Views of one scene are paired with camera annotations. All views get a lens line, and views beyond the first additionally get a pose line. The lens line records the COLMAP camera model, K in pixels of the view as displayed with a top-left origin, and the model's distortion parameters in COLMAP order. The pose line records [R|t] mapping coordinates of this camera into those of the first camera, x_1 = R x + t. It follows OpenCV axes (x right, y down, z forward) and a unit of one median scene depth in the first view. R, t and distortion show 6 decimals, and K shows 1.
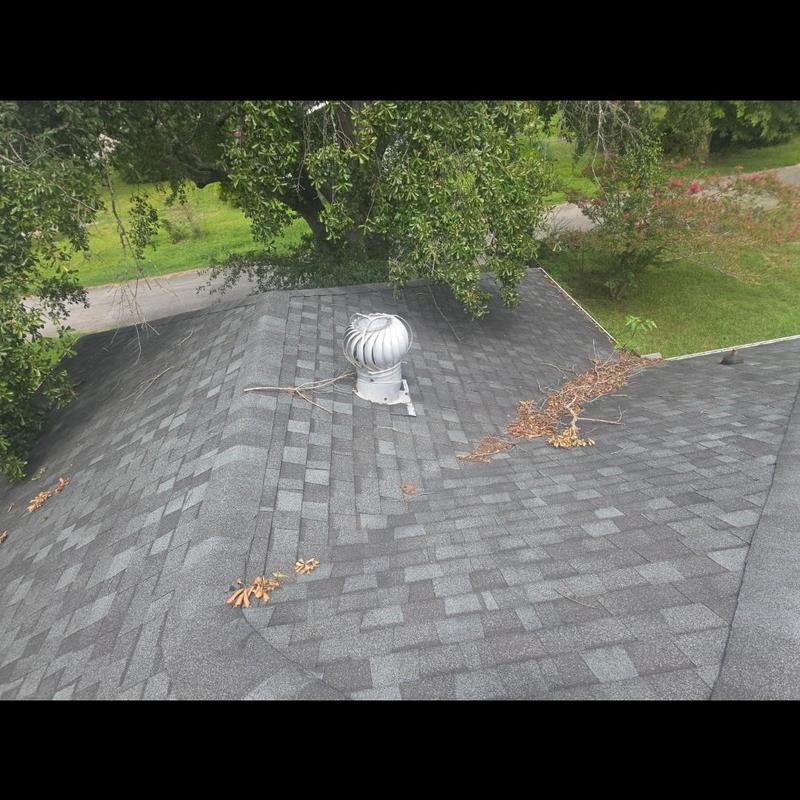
lens RADIAL K [[529.4, 0, 400.0], [0, 529.4, 400.0], [0, 0, 1]] dist [0.003468, 0.001021]
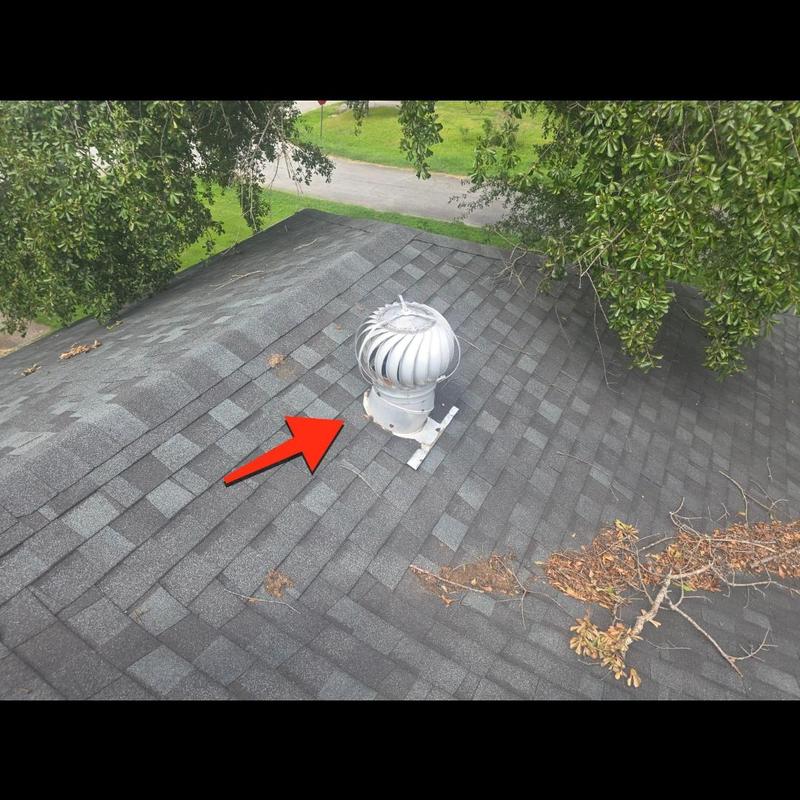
lens RADIAL K [[529.6, 0, 399.7], [0, 529.6, 388.8], [0, 0, 1]] dist [0.023209, -0.001778]
pose [[0.808405, 0.440125, -0.390860, 0.193450], [-0.395348, 0.897935, 0.193426, -0.154321], [0.436098, -0.001840, 0.899897, 0.322754]]
